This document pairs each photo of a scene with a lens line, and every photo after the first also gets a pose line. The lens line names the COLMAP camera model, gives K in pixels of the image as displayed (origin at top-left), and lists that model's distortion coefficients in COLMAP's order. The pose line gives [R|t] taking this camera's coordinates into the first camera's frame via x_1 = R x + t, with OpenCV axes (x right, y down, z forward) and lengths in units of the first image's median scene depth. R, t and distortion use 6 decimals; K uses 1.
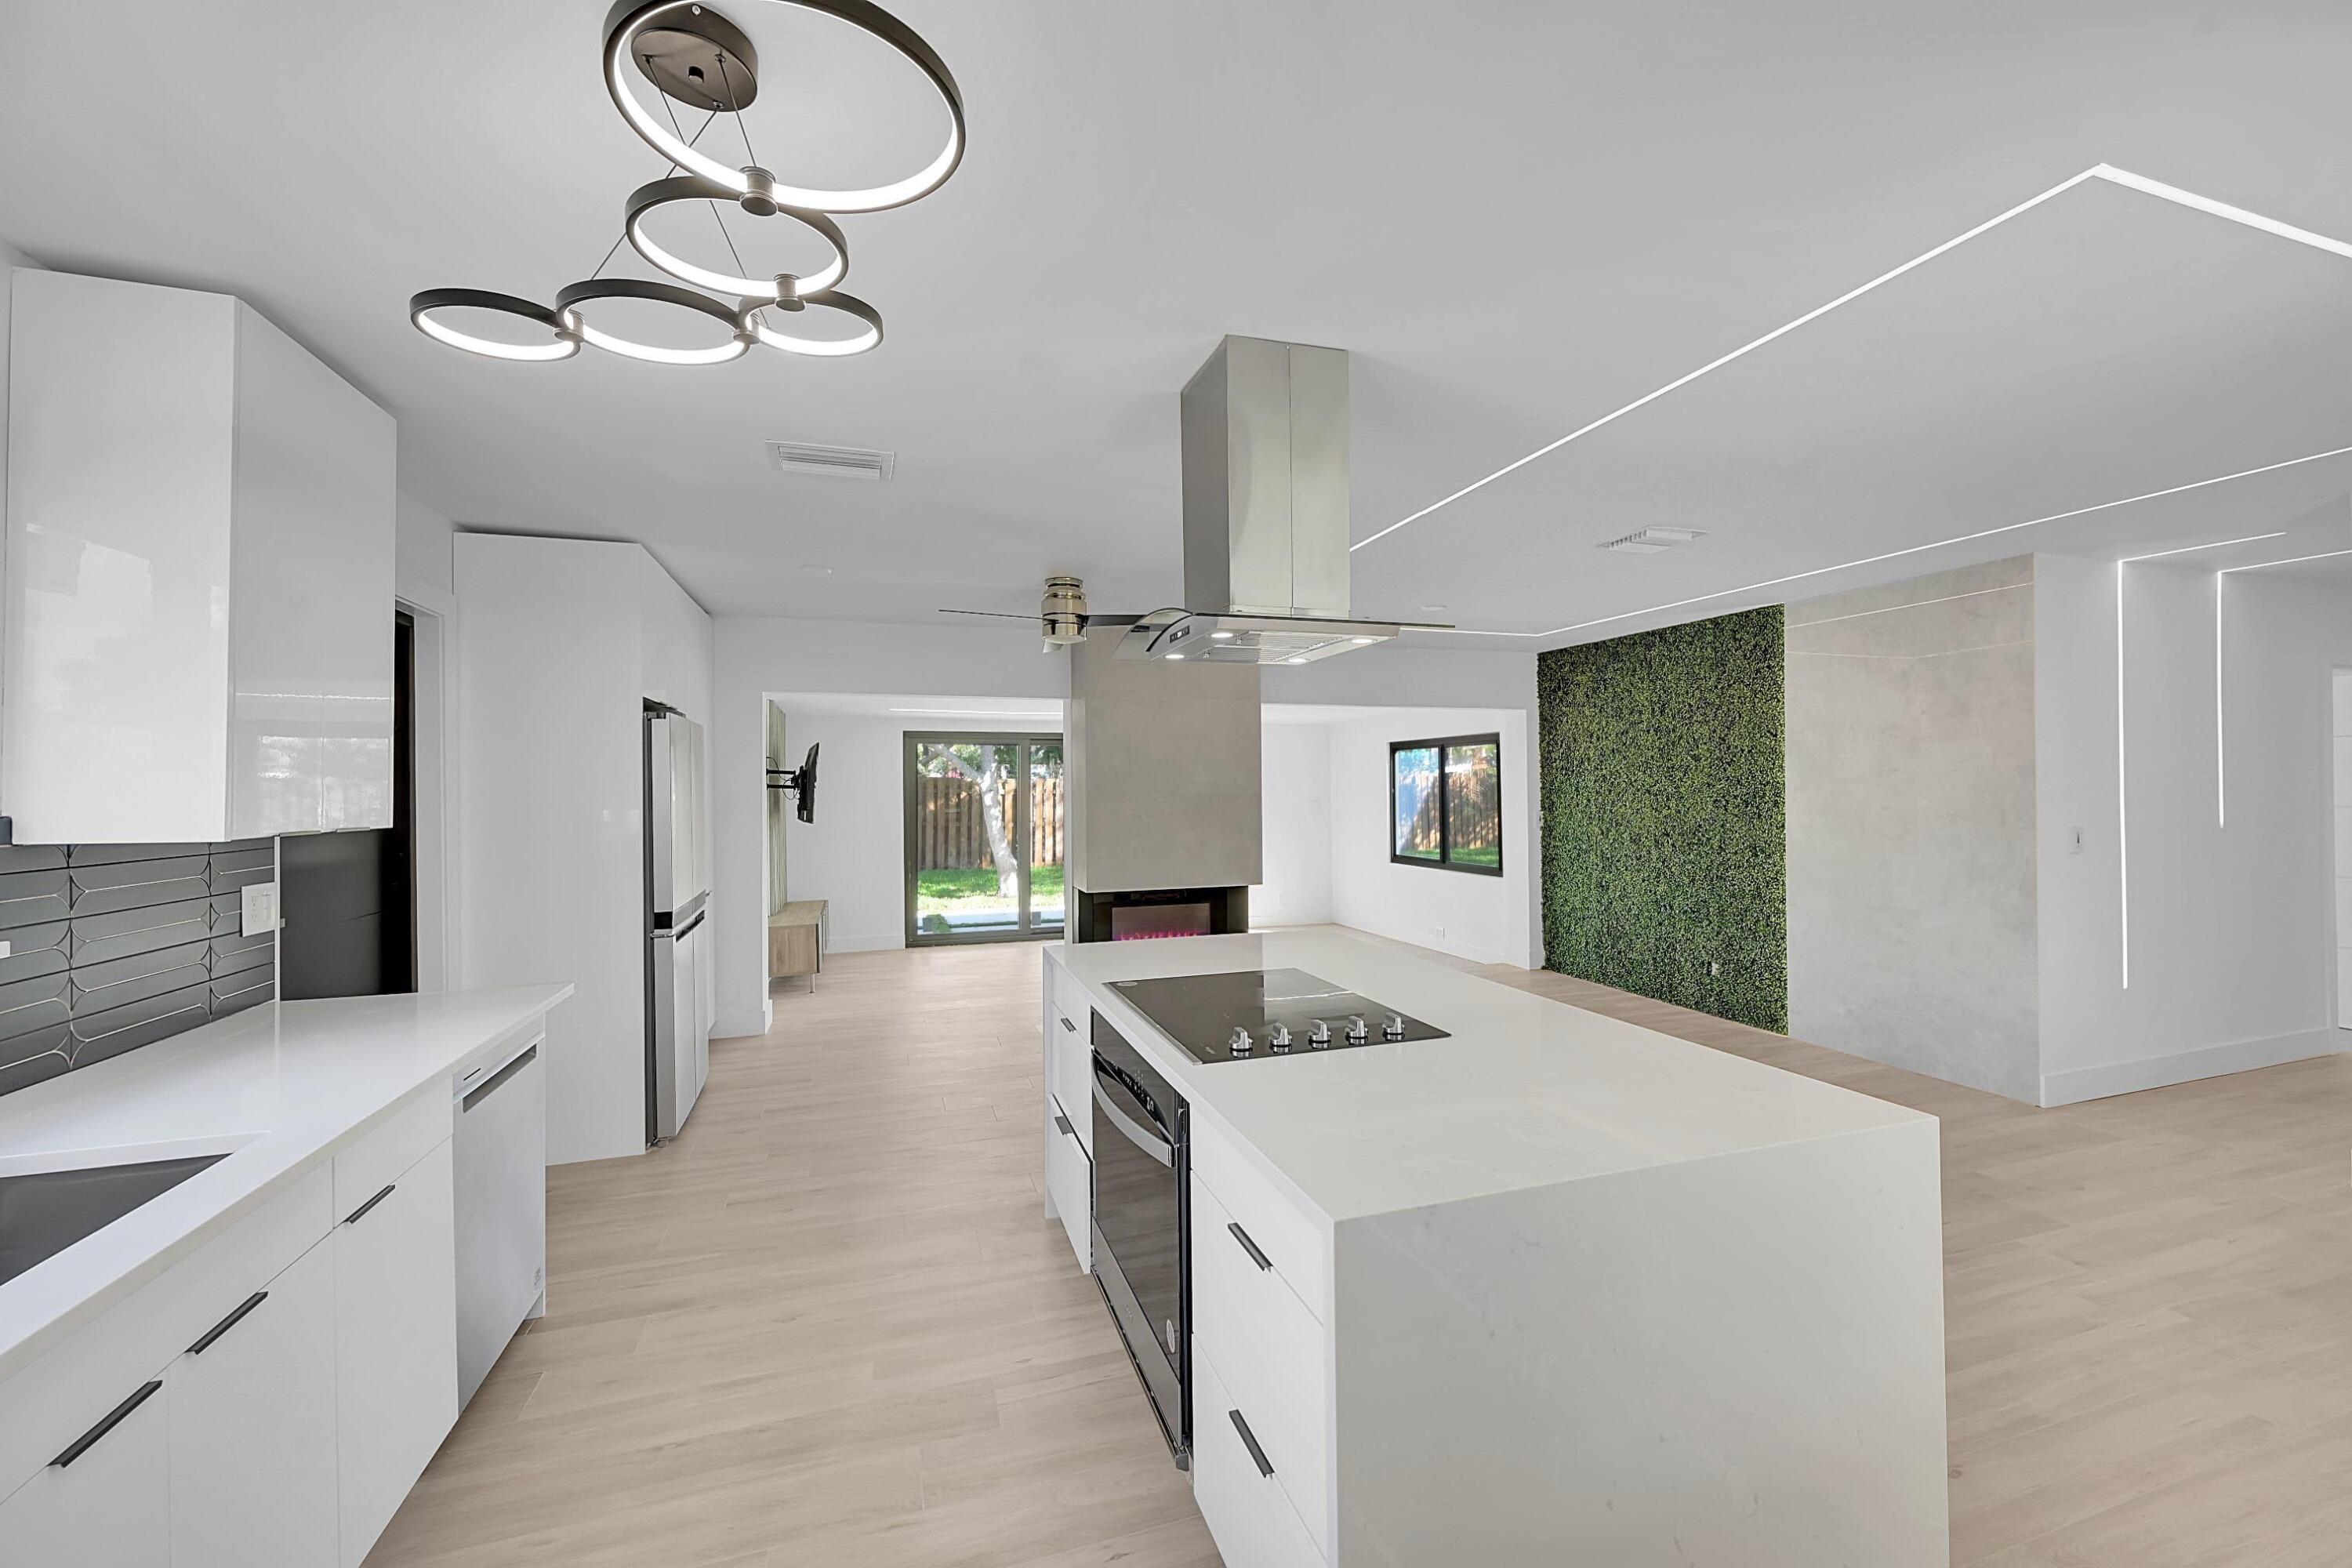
lens RADIAL K [[898.6, 0, 1169.2], [0, 898.6, 785.3], [0, 0, 1]] dist [0.000092, 0.000005]
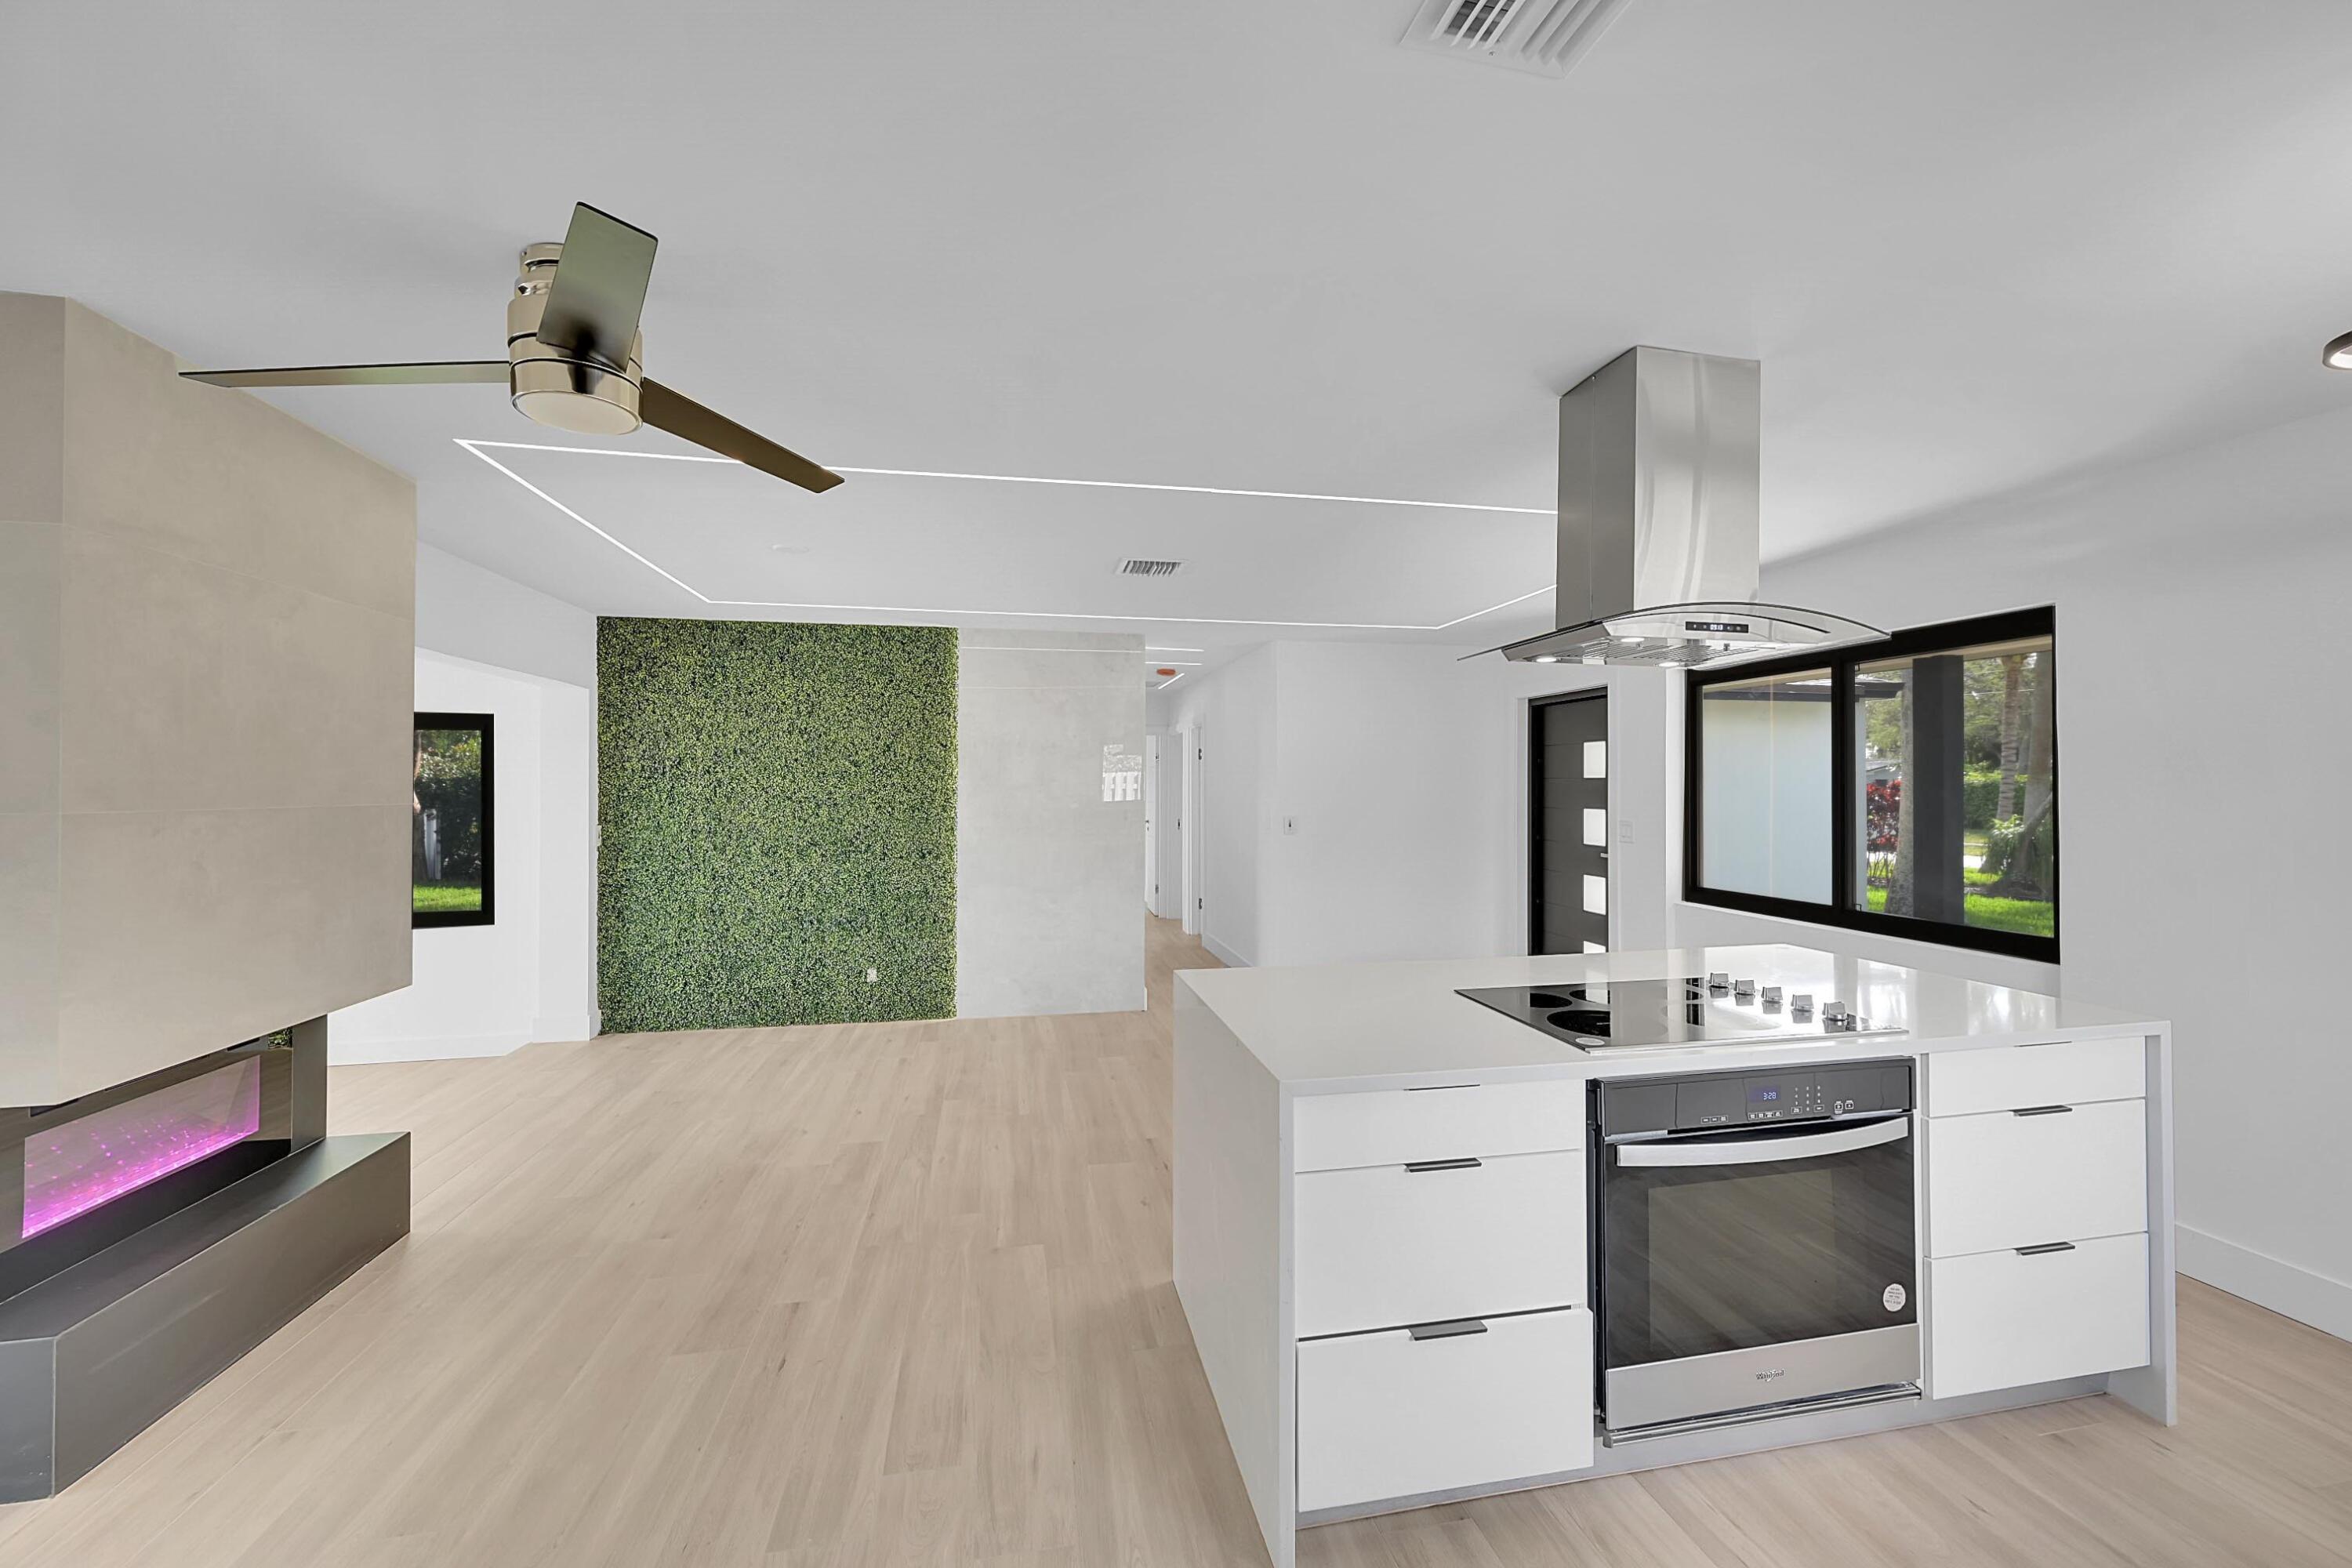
lens RADIAL K [[898.6, 0, 1168.6], [0, 898.6, 788.7], [0, 0, 1]] dist [0.000092, 0.000005]
pose [[0.134105, 0.006044, 0.990949, -0.325220], [-0.001603, 0.999981, -0.005883, 0.001787], [-0.990966, -0.000799, 0.134112, 0.510277]]
